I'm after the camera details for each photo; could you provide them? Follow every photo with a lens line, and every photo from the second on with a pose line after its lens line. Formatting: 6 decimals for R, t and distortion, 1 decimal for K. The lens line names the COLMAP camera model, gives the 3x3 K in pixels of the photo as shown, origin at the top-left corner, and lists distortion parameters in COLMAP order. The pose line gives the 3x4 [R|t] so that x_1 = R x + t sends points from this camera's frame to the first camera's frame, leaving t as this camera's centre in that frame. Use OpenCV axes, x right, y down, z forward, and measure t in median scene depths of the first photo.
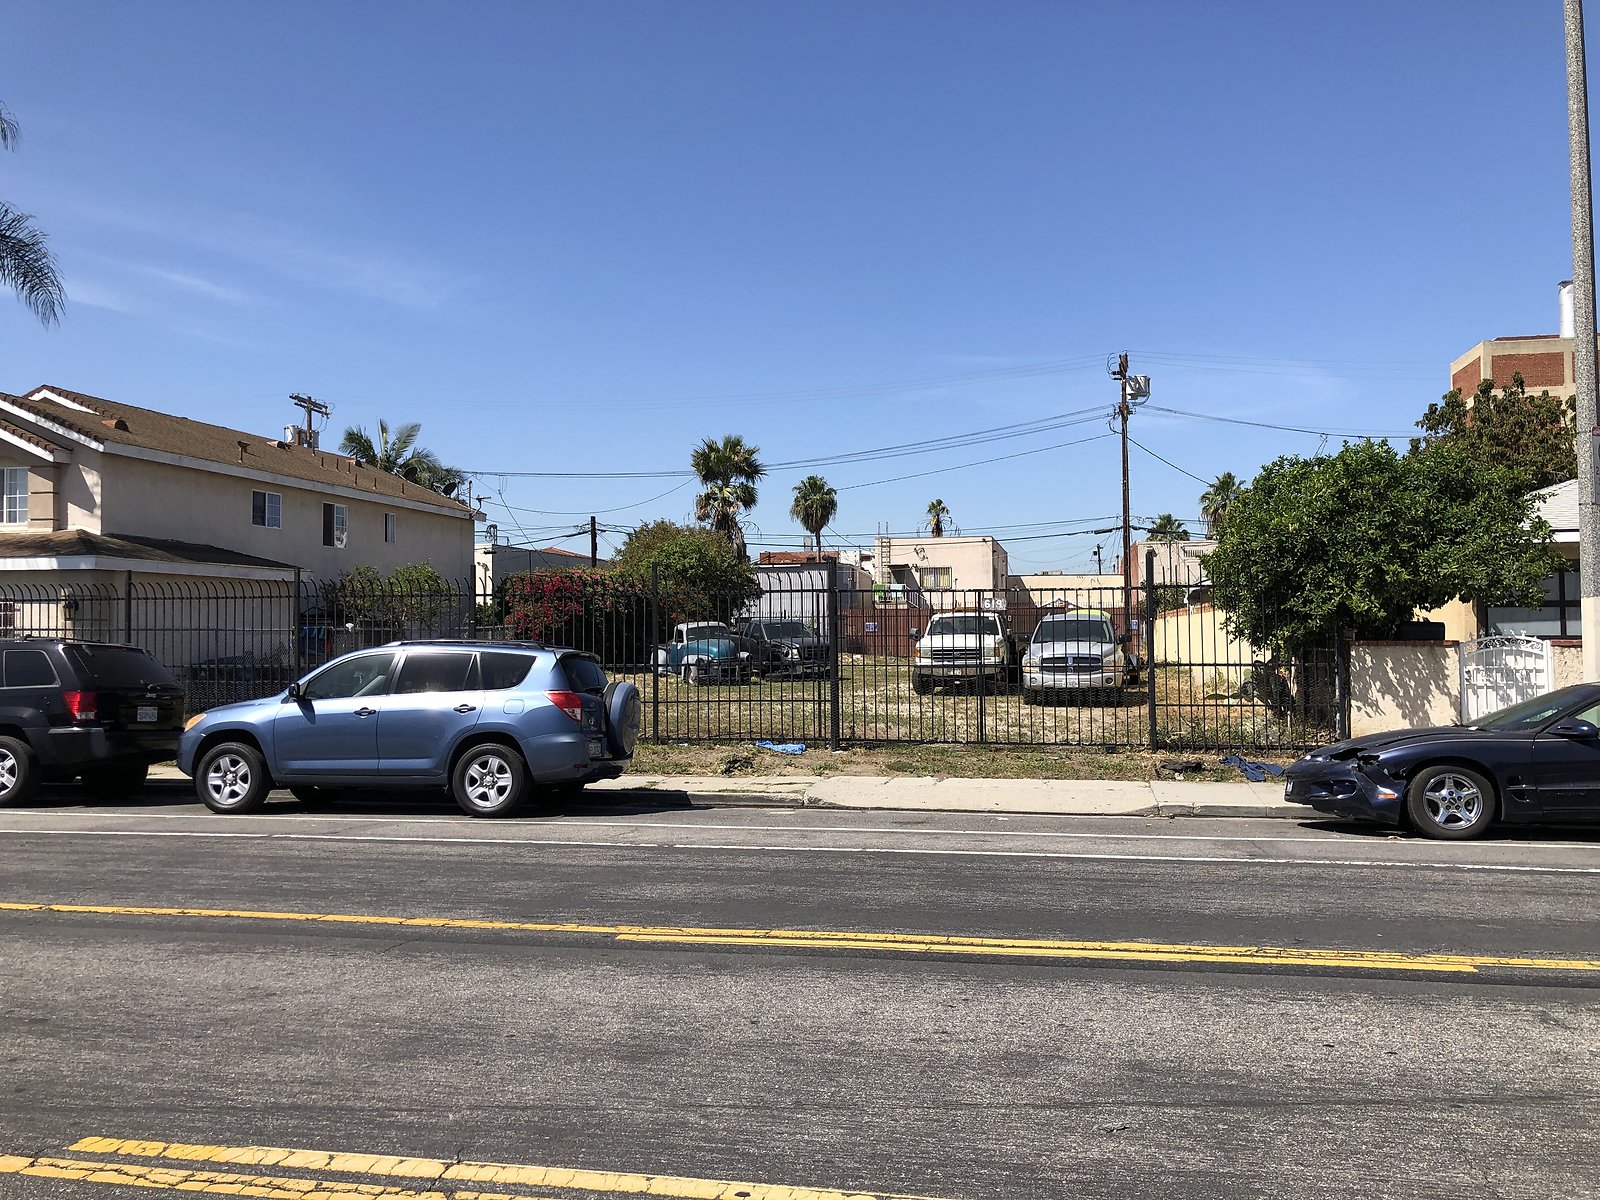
lens RADIAL K [[1323.4, 0, 809.8], [0, 1323.4, 604.1], [0, 0, 1]] dist [0.066609, -0.018013]
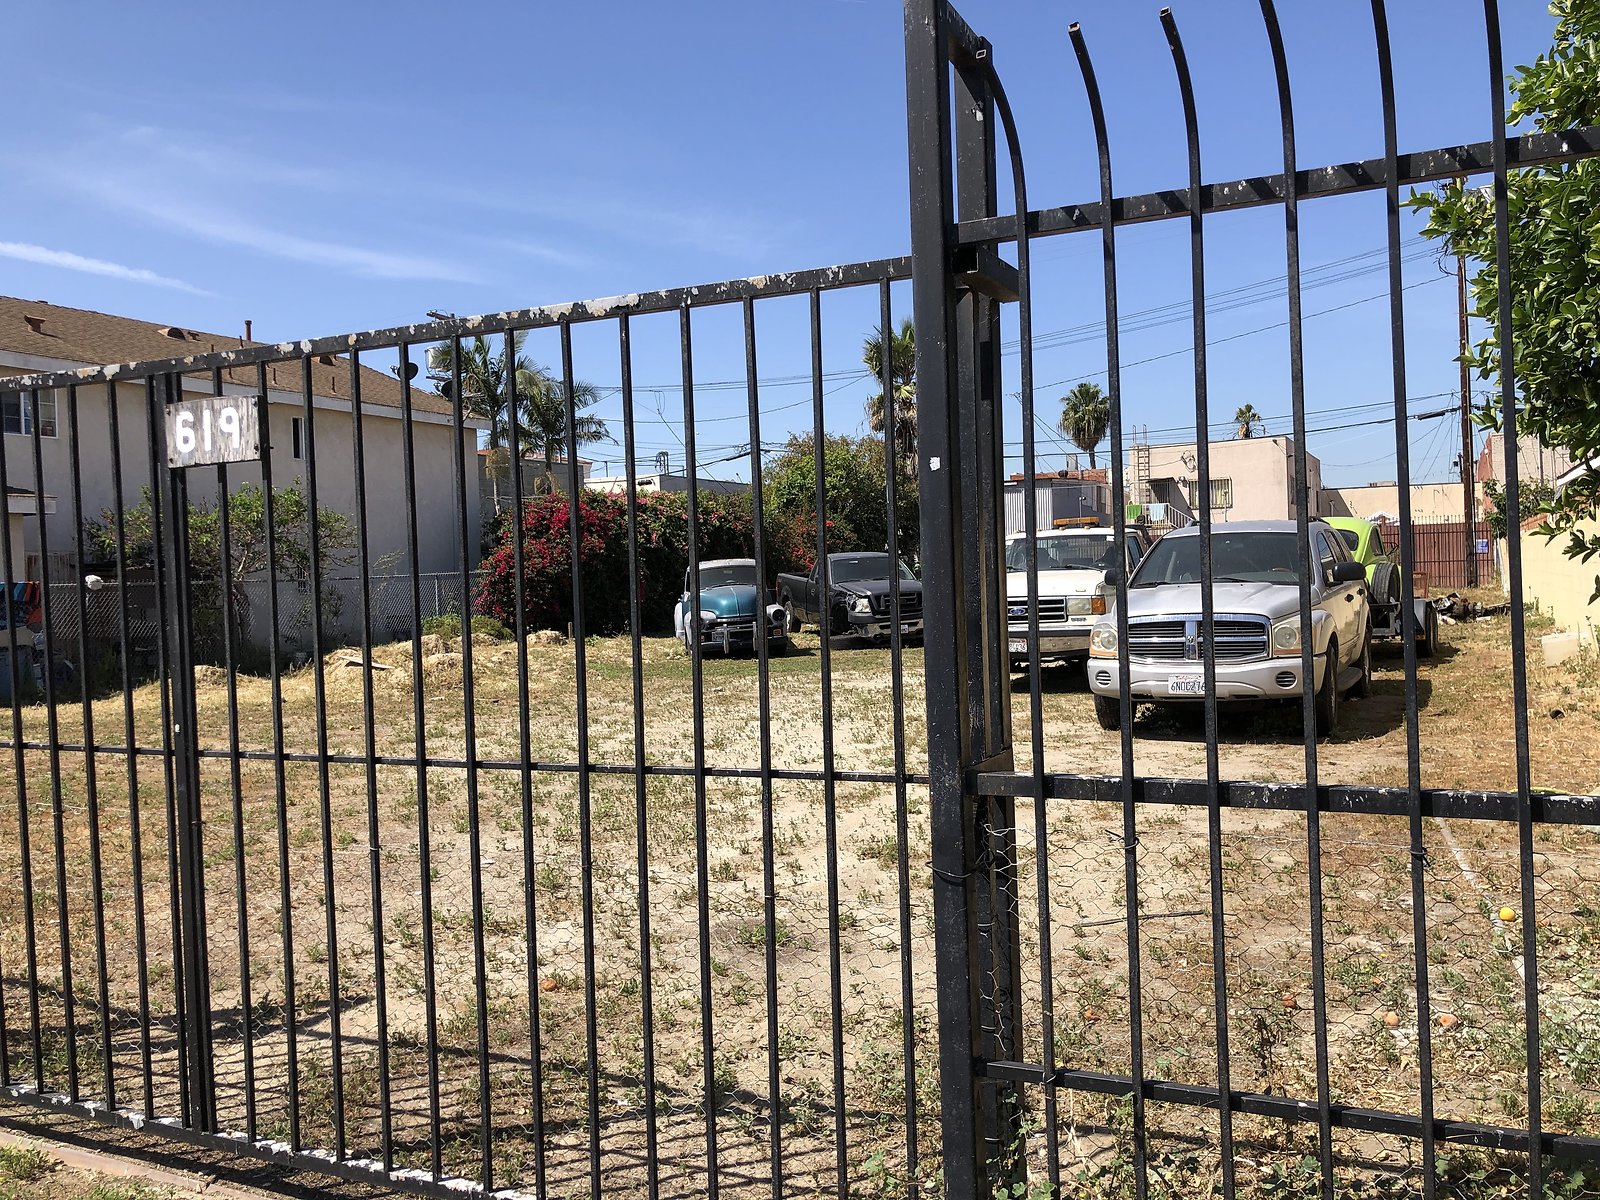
lens RADIAL K [[1323.4, 0, 803.3], [0, 1323.4, 591.7], [0, 0, 1]] dist [0.066609, -0.018013]
pose [[0.966782, -0.019686, -0.254842, 0.088923], [0.029269, 0.998998, 0.033863, 0.005823], [0.253920, -0.040197, 0.966390, 0.266733]]
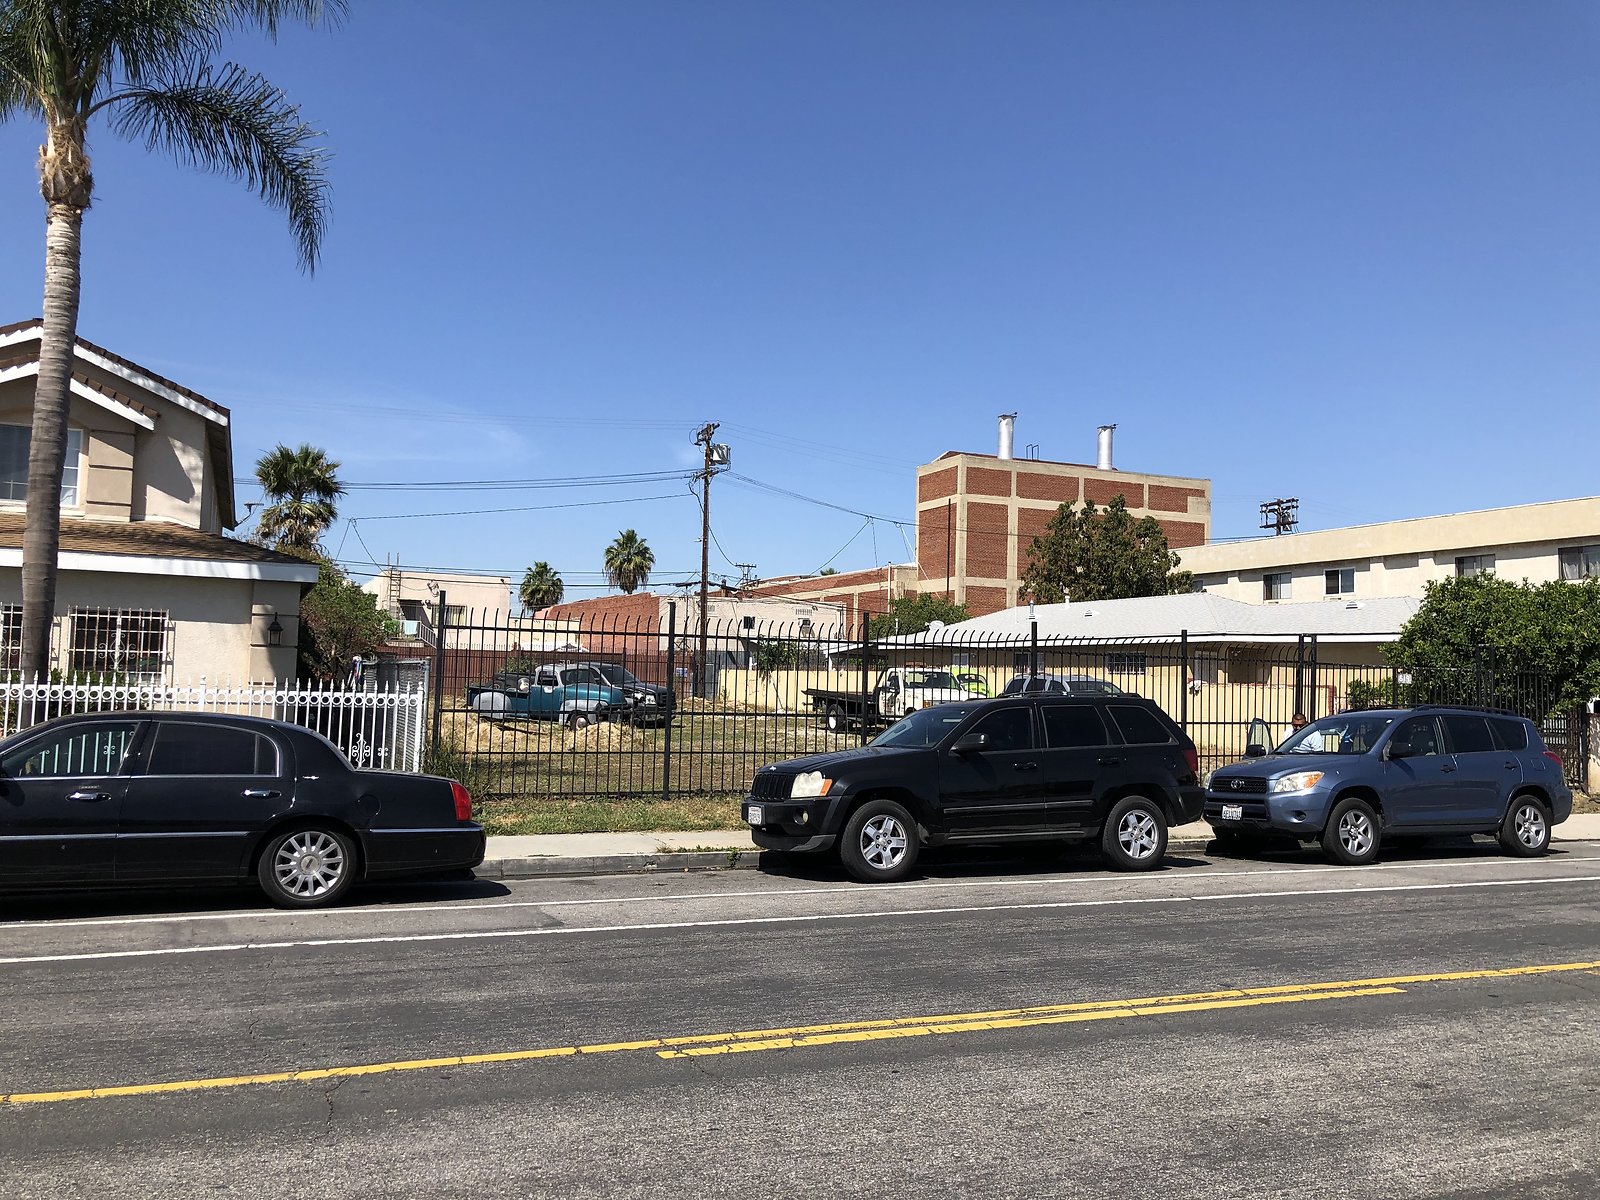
lens RADIAL K [[1323.4, 0, 787.7], [0, 1323.4, 588.4], [0, 0, 1]] dist [0.066609, -0.018013]
pose [[0.829329, 0.071280, 0.554196, -0.334903], [-0.048343, 0.997264, -0.055924, 0.003115], [-0.556666, 0.019588, 0.830506, 0.095172]]
